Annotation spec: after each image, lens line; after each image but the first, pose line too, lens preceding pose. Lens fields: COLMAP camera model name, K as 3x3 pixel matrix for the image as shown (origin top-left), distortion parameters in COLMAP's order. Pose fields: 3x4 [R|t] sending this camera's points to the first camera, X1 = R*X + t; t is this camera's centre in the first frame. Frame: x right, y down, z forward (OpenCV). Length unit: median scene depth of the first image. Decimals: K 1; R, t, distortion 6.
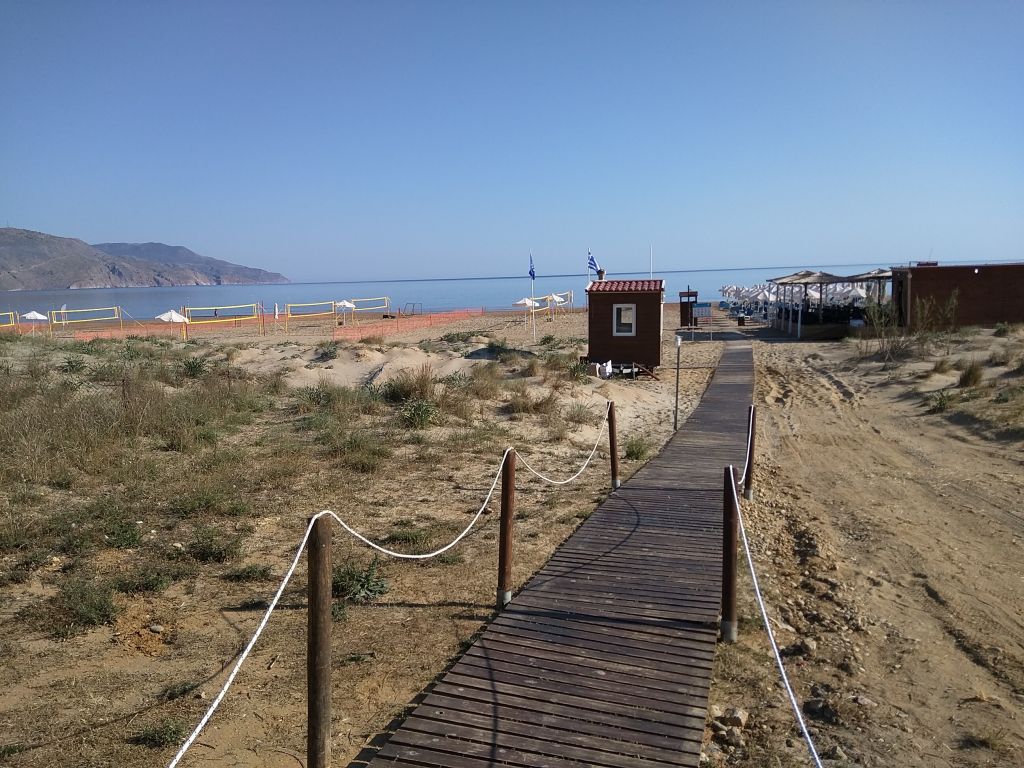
lens RADIAL K [[822.6, 0, 507.7], [0, 822.6, 383.1], [0, 0, 1]] dist [0.035425, -0.054460]
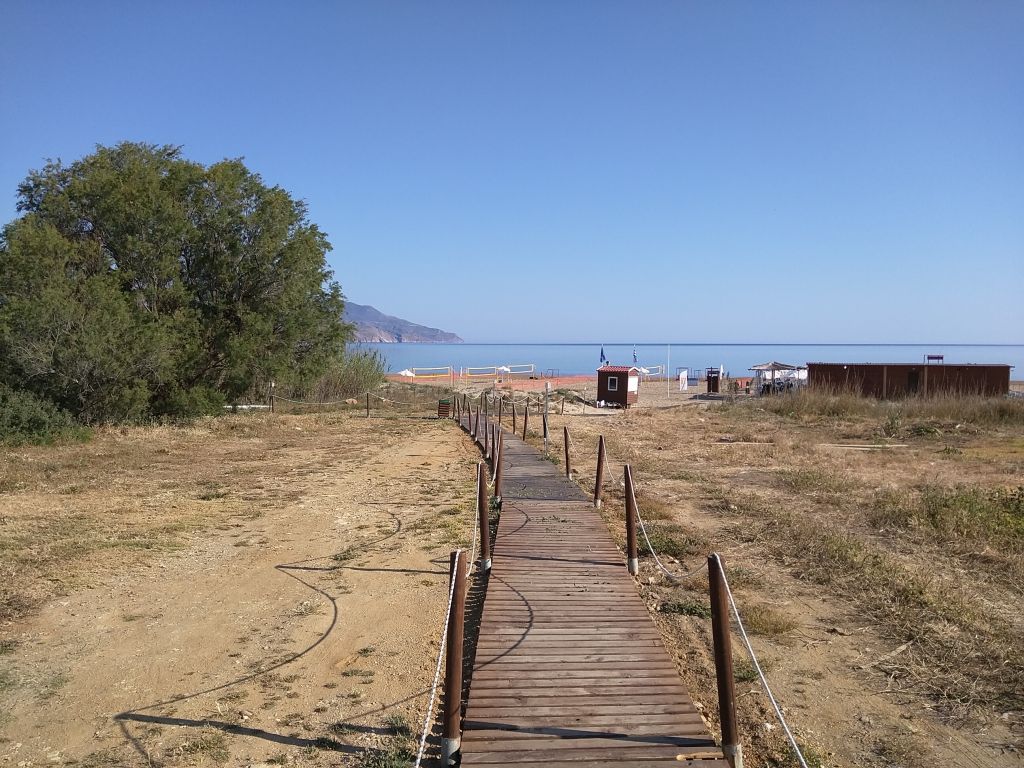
lens RADIAL K [[822.6, 0, 510.8], [0, 822.6, 383.9], [0, 0, 1]] dist [0.035425, -0.054460]
pose [[0.979648, 0.044997, -0.195617, 0.170949], [-0.059715, 0.995758, -0.070001, 0.055973], [0.191637, 0.080257, 0.978179, -0.716554]]
